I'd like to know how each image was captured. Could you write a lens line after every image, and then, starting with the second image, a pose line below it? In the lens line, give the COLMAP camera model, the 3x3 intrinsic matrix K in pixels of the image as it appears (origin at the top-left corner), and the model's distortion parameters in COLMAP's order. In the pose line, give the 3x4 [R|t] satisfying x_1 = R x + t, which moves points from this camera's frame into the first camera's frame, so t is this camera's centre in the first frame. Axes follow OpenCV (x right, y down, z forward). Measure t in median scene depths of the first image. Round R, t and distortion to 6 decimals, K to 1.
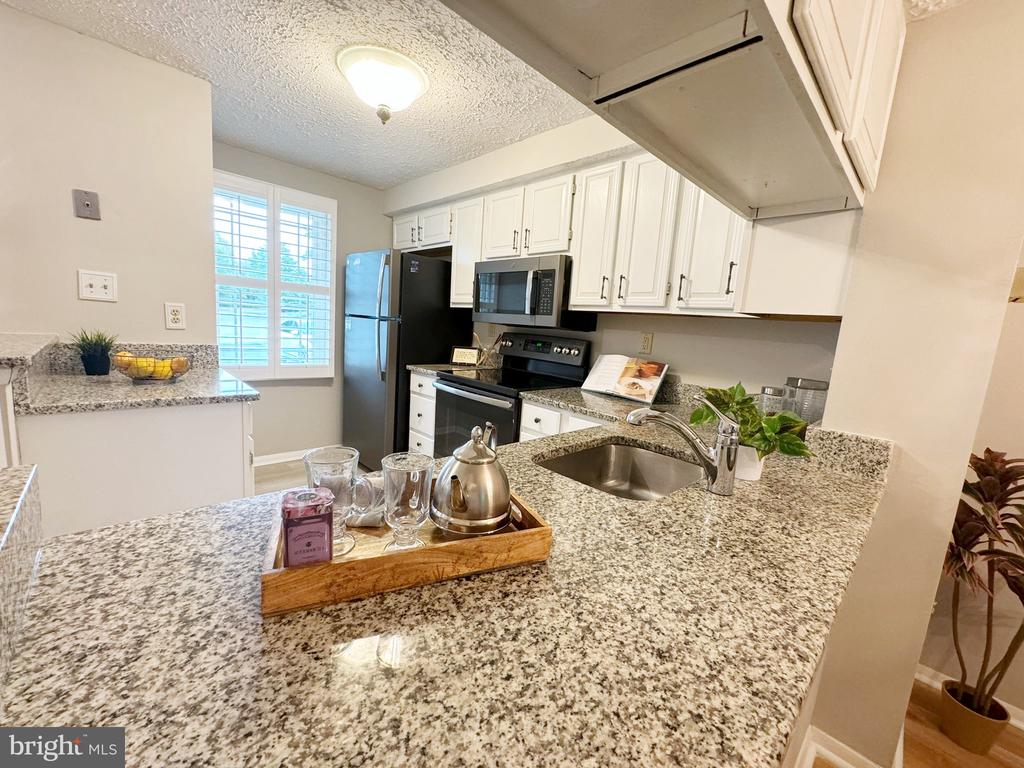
lens RADIAL K [[409.5, 0, 512.0], [0, 409.5, 384.0], [0, 0, 1]] dist [-0.002617, 0.000098]
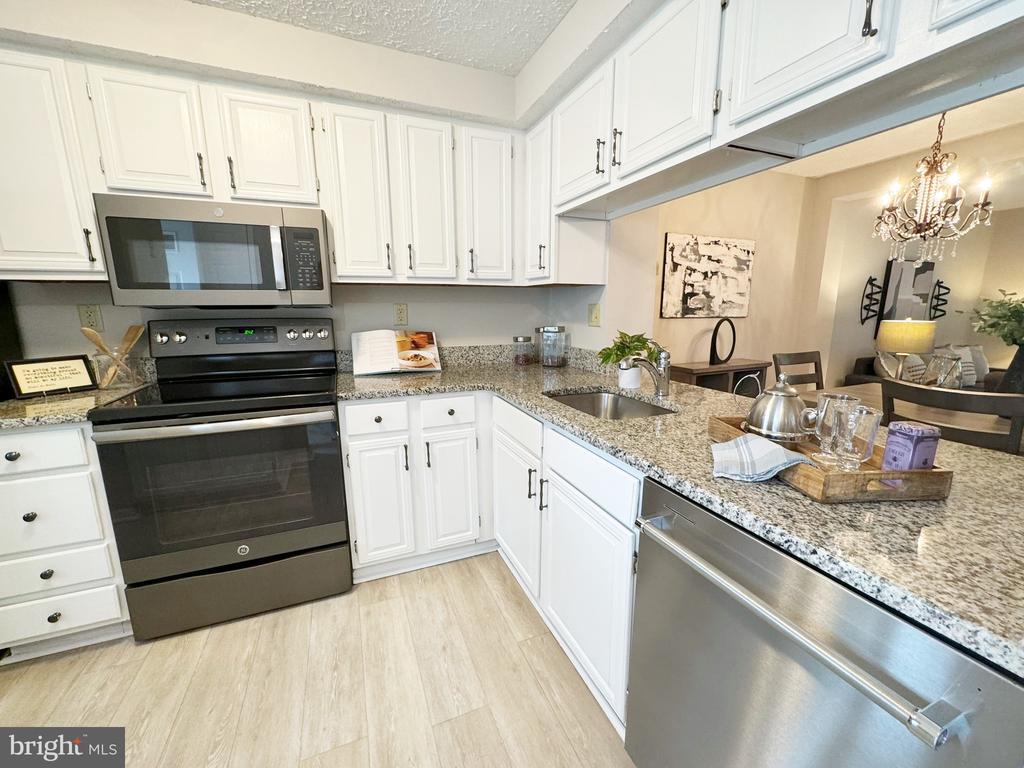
lens RADIAL K [[409.5, 0, 512.0], [0, 409.5, 384.0], [0, 0, 1]] dist [-0.002617, 0.000098]
pose [[0.361970, -0.246862, 0.898909, -0.553895], [0.167003, 0.965870, 0.198003, -0.096702], [-0.917108, 0.078450, 0.390843, 0.416368]]
